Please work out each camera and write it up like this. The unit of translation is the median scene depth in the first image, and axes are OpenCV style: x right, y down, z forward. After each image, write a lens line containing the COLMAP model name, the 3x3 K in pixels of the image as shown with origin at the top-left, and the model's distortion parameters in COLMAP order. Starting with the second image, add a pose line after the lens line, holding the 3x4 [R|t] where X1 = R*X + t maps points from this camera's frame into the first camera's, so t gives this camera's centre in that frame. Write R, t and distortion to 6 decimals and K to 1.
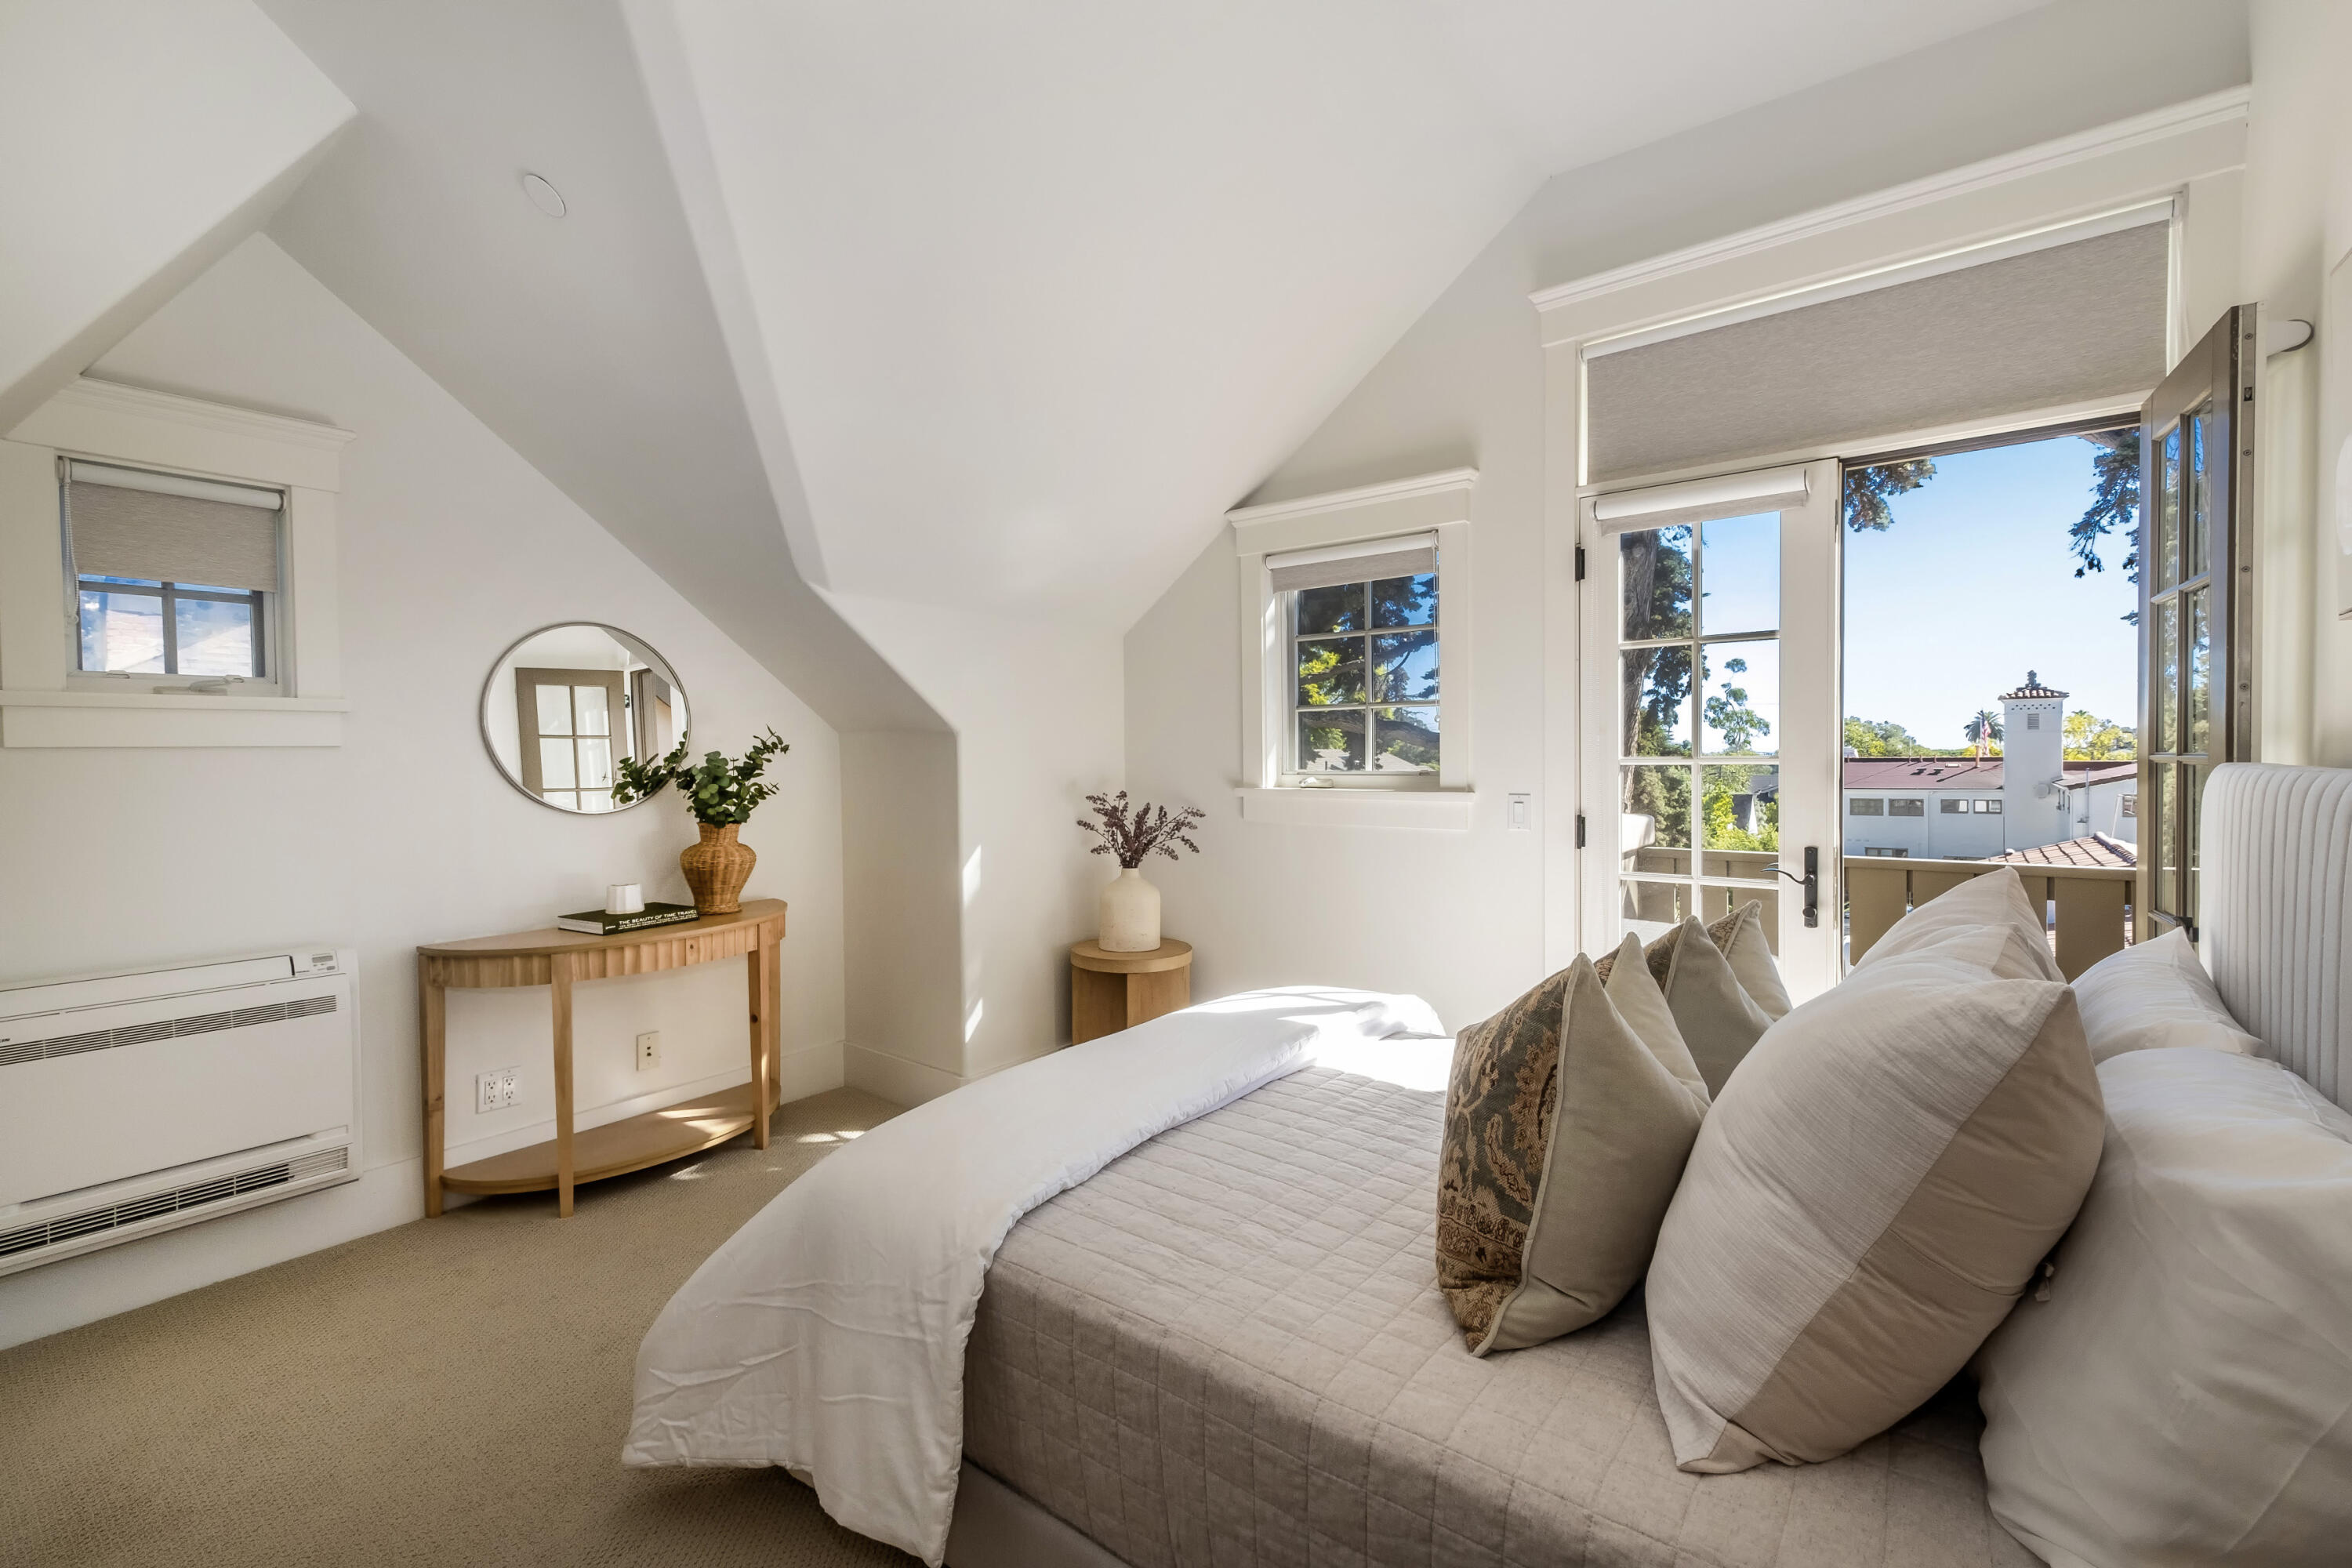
lens RADIAL K [[1022.4, 0, 1167.1], [0, 1022.4, 770.3], [0, 0, 1]] dist [0.014747, -0.000642]
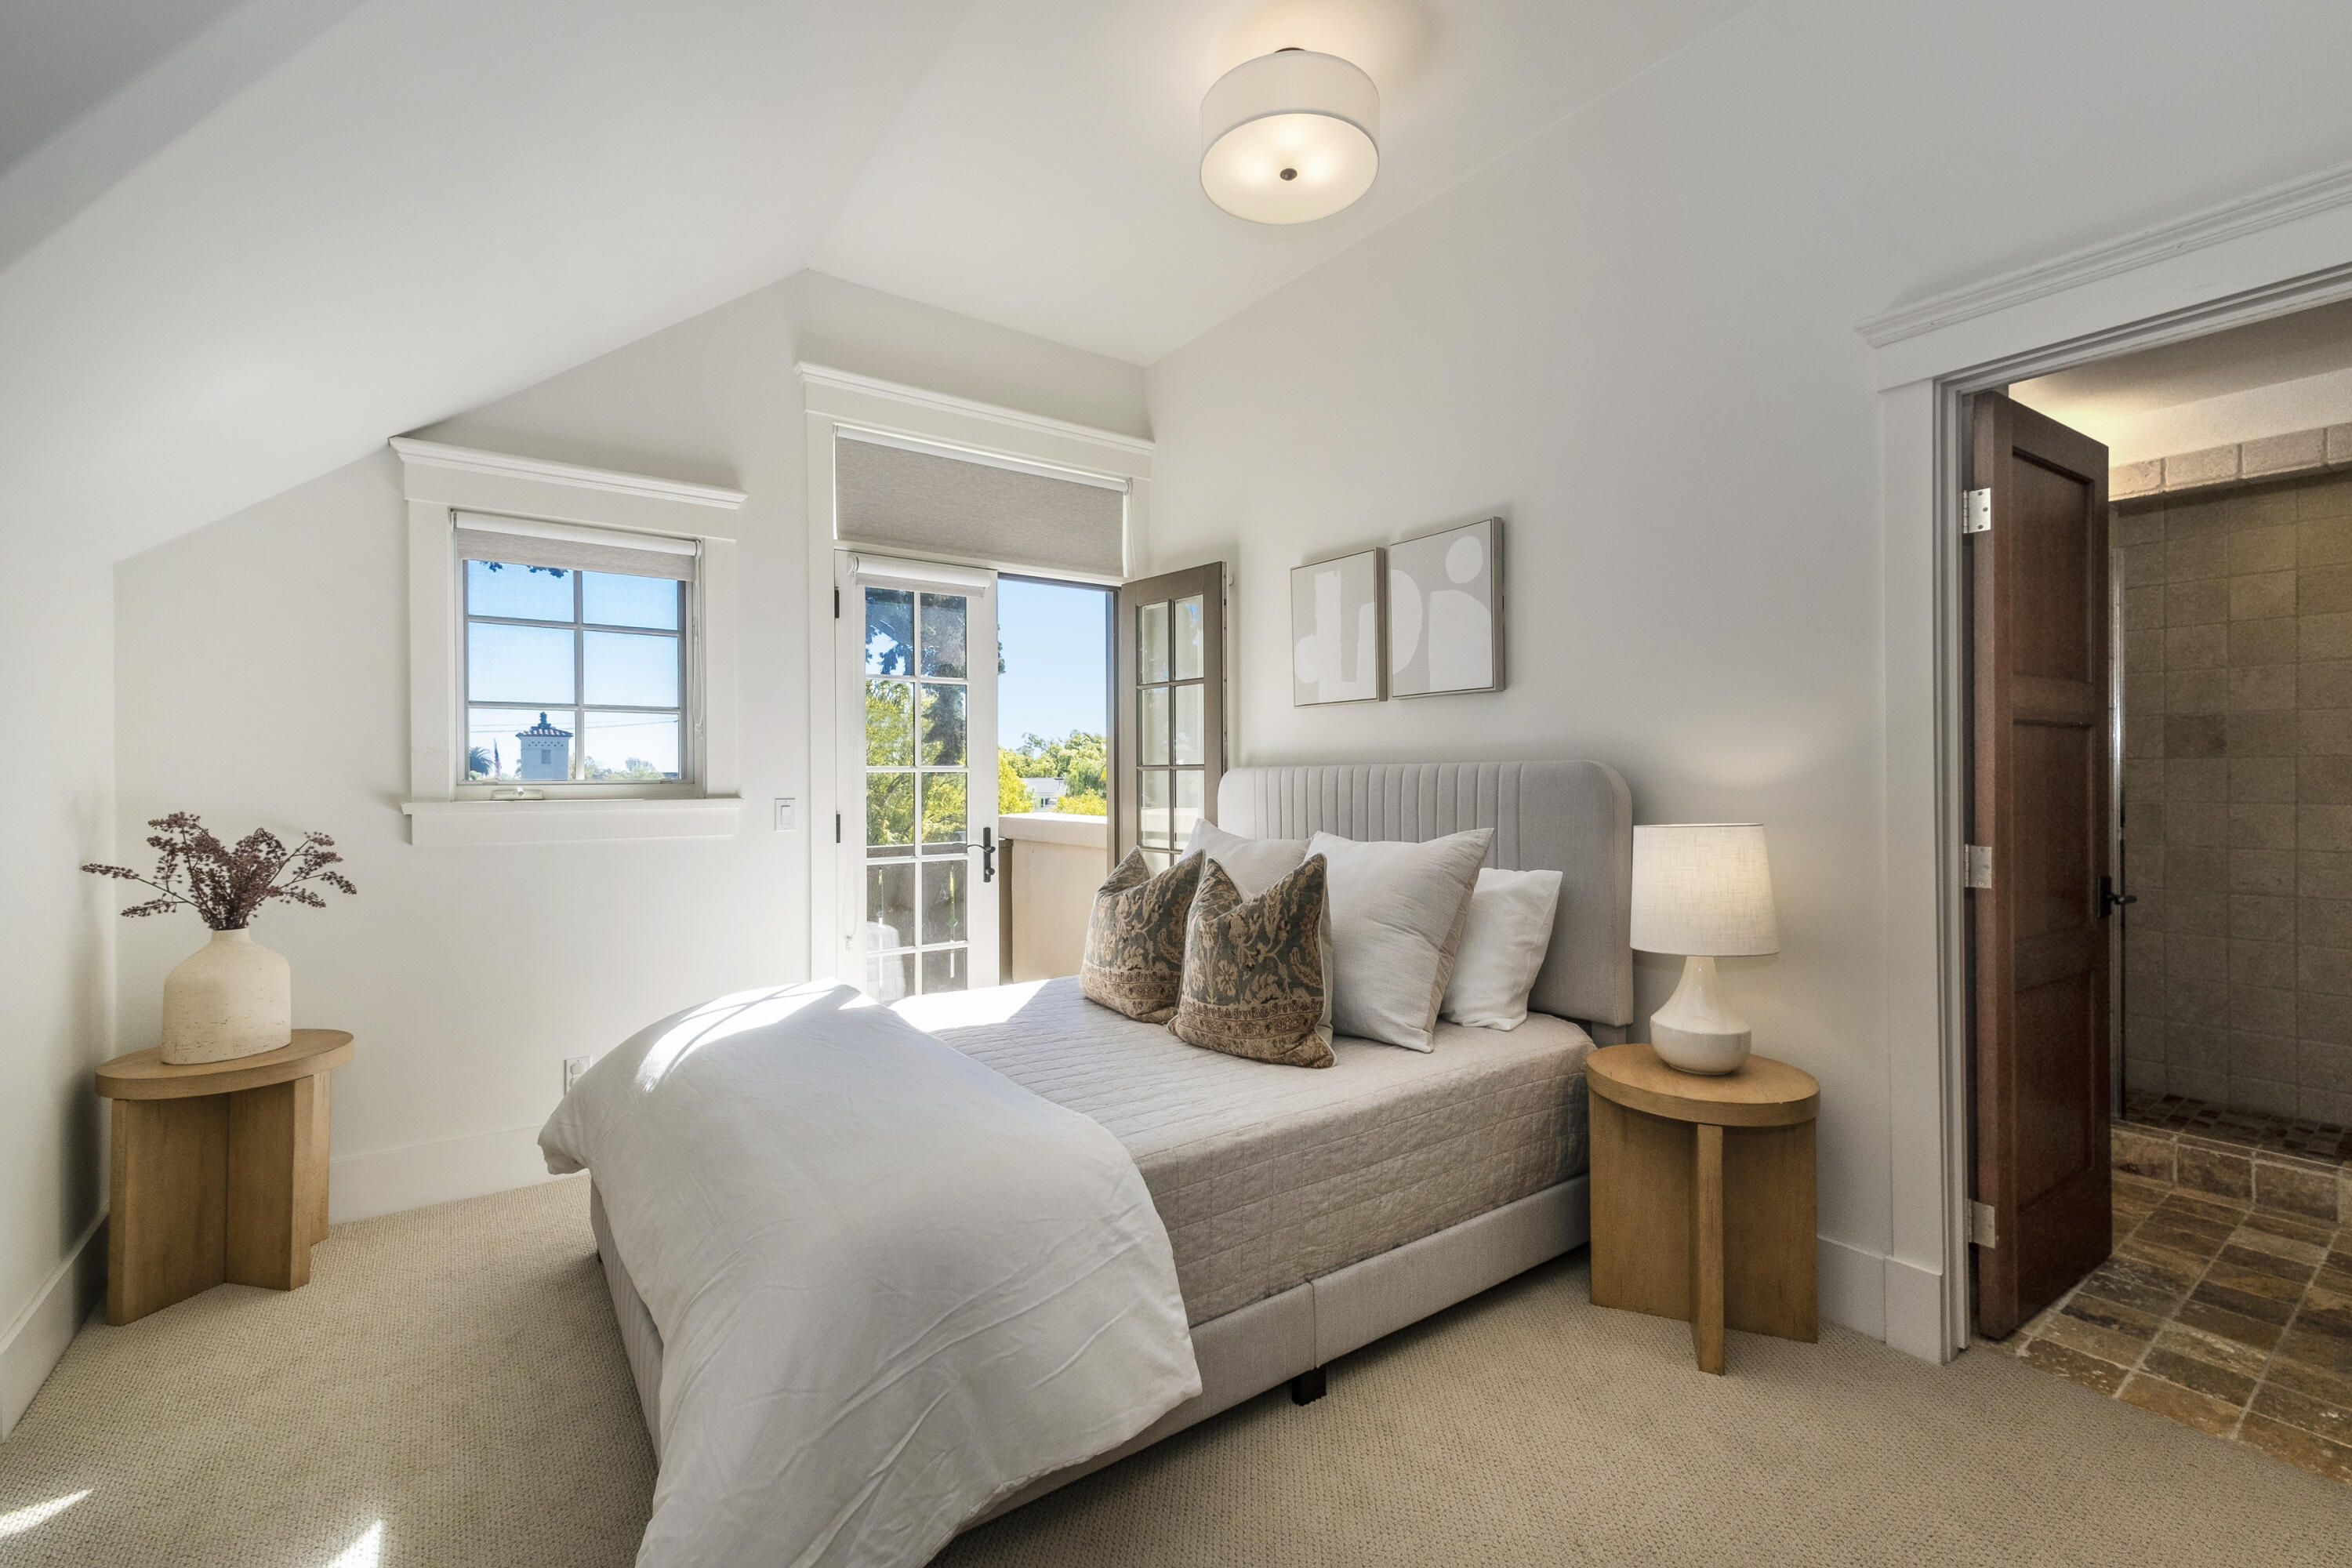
lens RADIAL K [[1022.4, 0, 1167.1], [0, 1022.4, 770.3], [0, 0, 1]] dist [0.014747, -0.000642]
pose [[0.278155, 0.014177, 0.960431, -0.696309], [0.017838, 0.999642, -0.019922, 0.024972], [-0.960370, 0.022674, 0.277803, 0.330320]]
